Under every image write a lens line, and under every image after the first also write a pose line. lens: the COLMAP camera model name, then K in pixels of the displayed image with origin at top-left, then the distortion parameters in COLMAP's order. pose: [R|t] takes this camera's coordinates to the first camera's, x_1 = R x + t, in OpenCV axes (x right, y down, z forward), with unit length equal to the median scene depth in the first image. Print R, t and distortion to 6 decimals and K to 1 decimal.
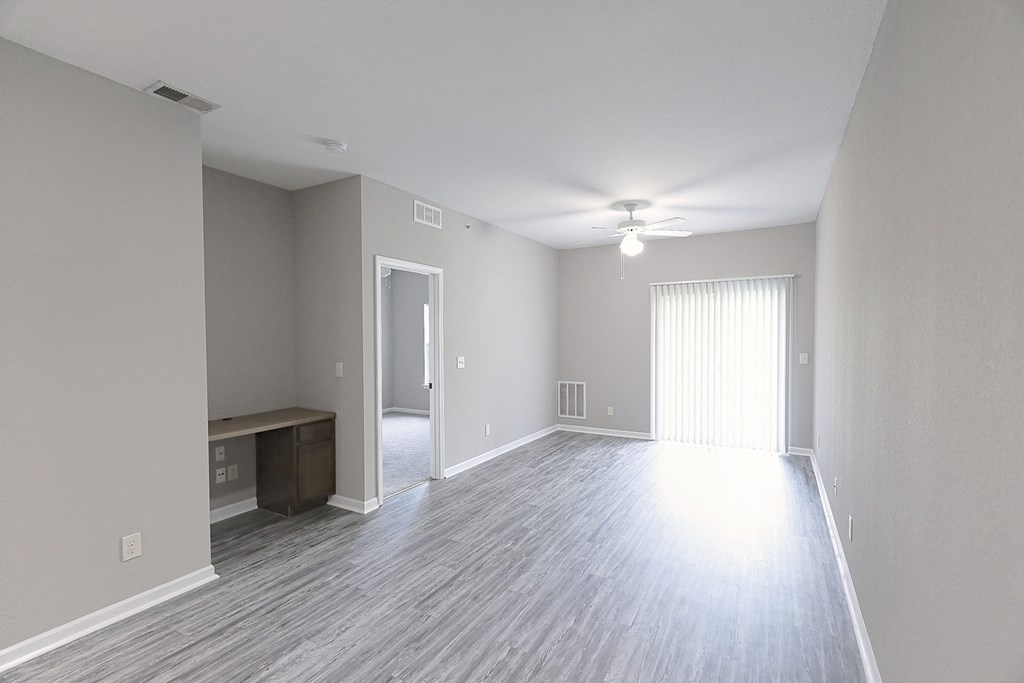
lens RADIAL K [[466.1, 0, 510.0], [0, 466.1, 340.0], [0, 0, 1]] dist [0.006554, -0.000221]
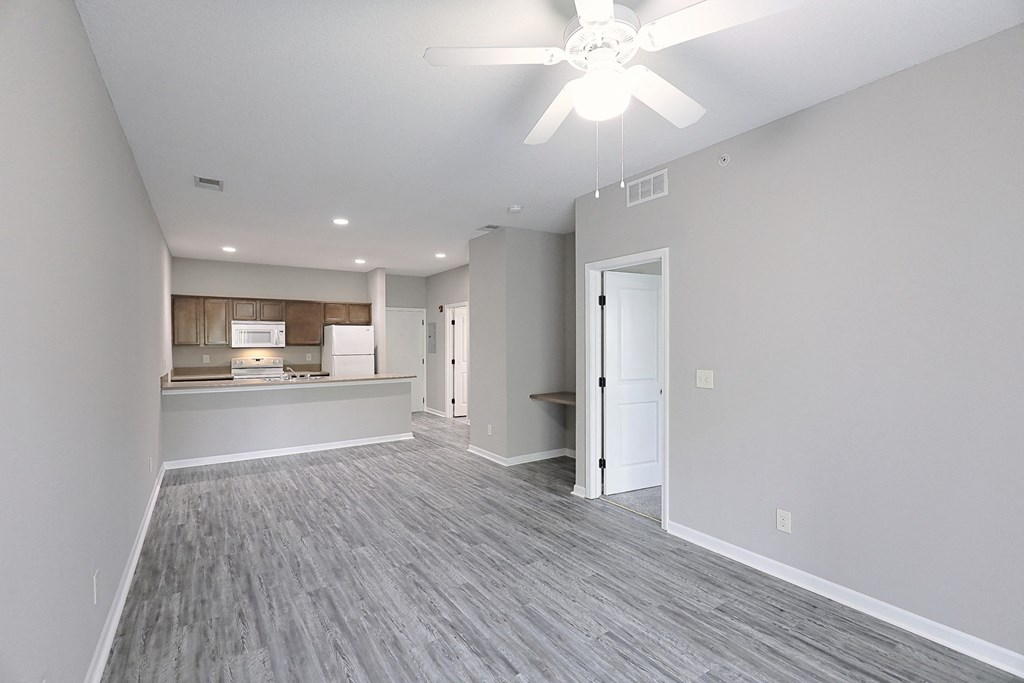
lens RADIAL K [[466.1, 0, 513.4], [0, 466.1, 342.9], [0, 0, 1]] dist [0.006554, -0.000221]
pose [[-0.448079, 0.011419, -0.893921, 0.794130], [0.001654, 0.999927, 0.011944, -0.014029], [0.893992, 0.003873, -0.448065, 1.409103]]
